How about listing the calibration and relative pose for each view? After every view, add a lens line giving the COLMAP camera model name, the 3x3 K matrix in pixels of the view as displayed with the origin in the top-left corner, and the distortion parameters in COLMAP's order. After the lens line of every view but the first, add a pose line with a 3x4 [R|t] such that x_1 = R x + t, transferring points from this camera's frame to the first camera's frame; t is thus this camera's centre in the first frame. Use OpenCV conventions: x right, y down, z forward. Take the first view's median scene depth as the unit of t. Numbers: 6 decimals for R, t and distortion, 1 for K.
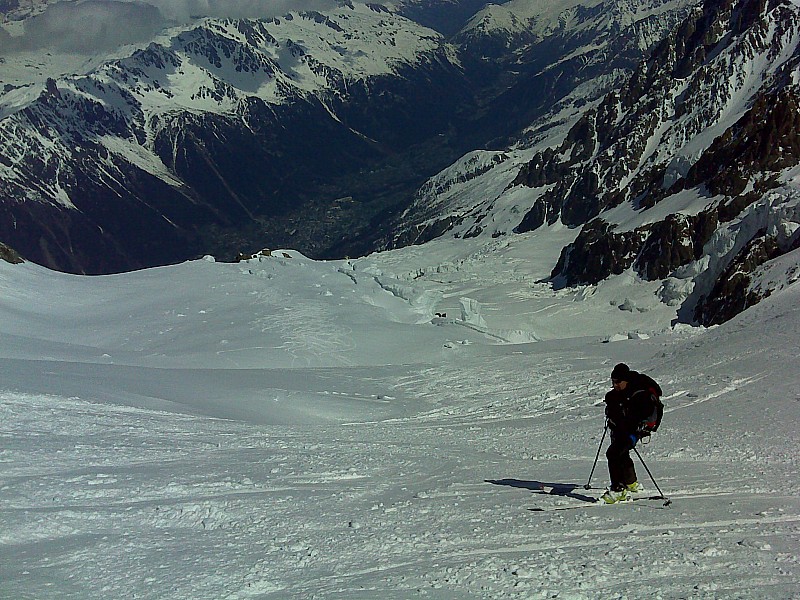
lens RADIAL K [[791.3, 0, 397.8], [0, 791.3, 320.4], [0, 0, 1]] dist [0.128452, -0.359931]
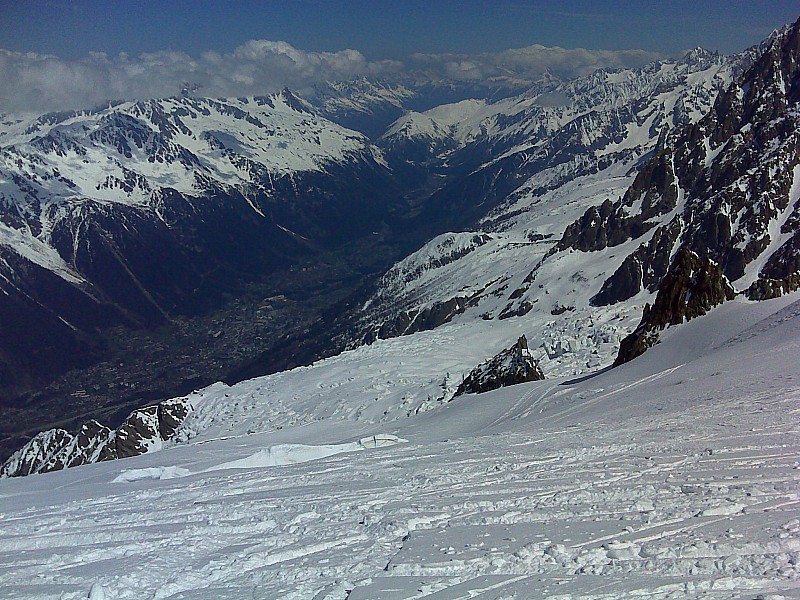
lens RADIAL K [[791.3, 0, 397.8], [0, 791.3, 320.4], [0, 0, 1]] dist [0.128452, -0.359931]
pose [[0.992548, -0.007719, 0.121607, -0.041012], [0.024870, 0.989817, -0.140157, -0.001470], [-0.119287, 0.142137, 0.982633, 0.126213]]
